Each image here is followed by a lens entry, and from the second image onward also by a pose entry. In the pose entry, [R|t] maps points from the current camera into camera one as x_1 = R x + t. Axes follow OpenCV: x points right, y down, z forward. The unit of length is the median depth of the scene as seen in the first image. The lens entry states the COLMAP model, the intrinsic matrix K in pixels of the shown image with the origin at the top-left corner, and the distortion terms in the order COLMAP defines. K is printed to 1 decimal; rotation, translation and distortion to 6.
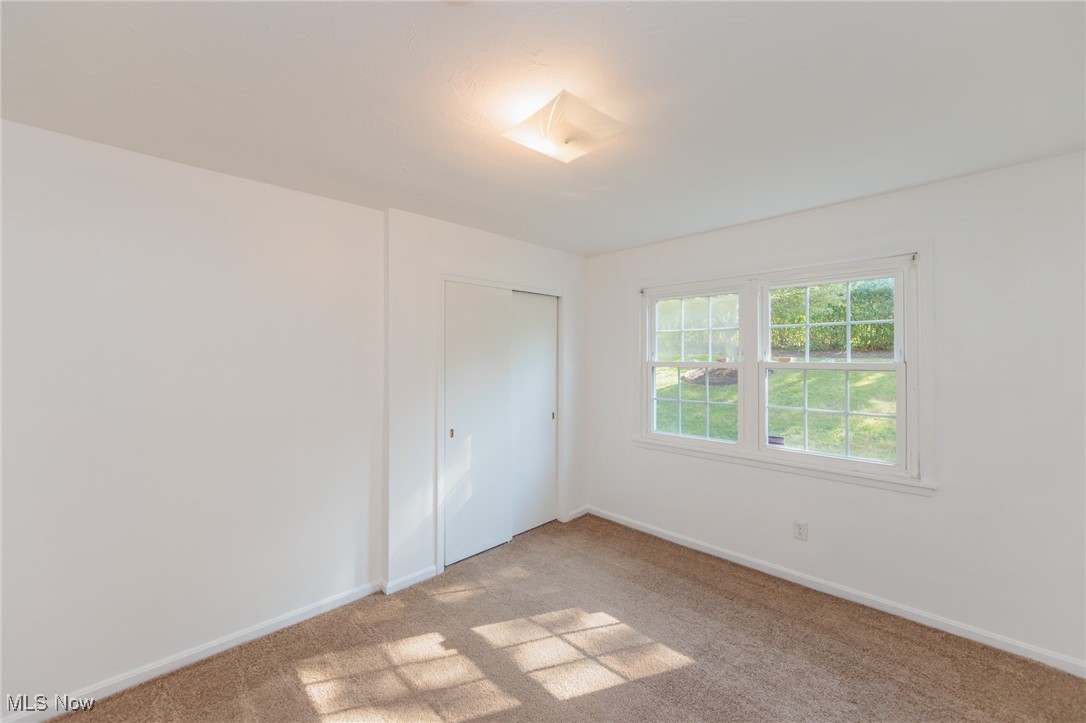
lens RADIAL K [[425.7, 0, 544.3], [0, 425.7, 353.7], [0, 0, 1]] dist [-0.000676, -0.000213]
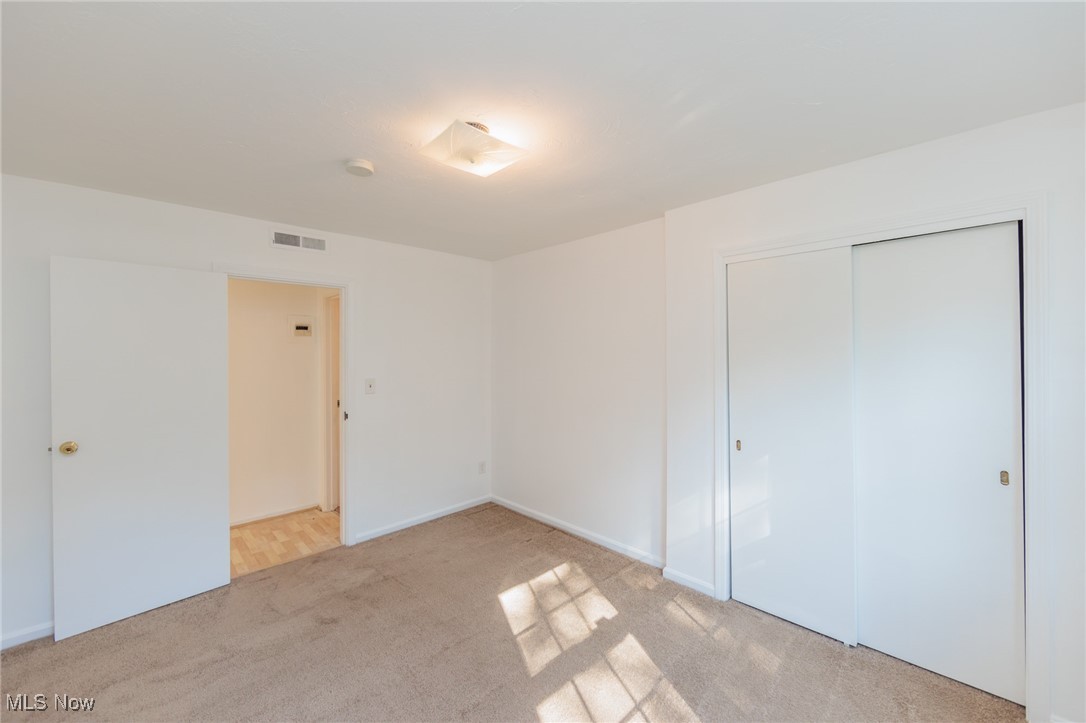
lens RADIAL K [[411.4, 0, 543.5], [0, 411.4, 355.8], [0, 0, 1]] dist [-0.001695, -0.000195]
pose [[0.026967, 0.000891, -0.999636, 0.784653], [0.002895, 0.999995, 0.000970, 0.014124], [0.999632, -0.002920, 0.026964, 0.810400]]
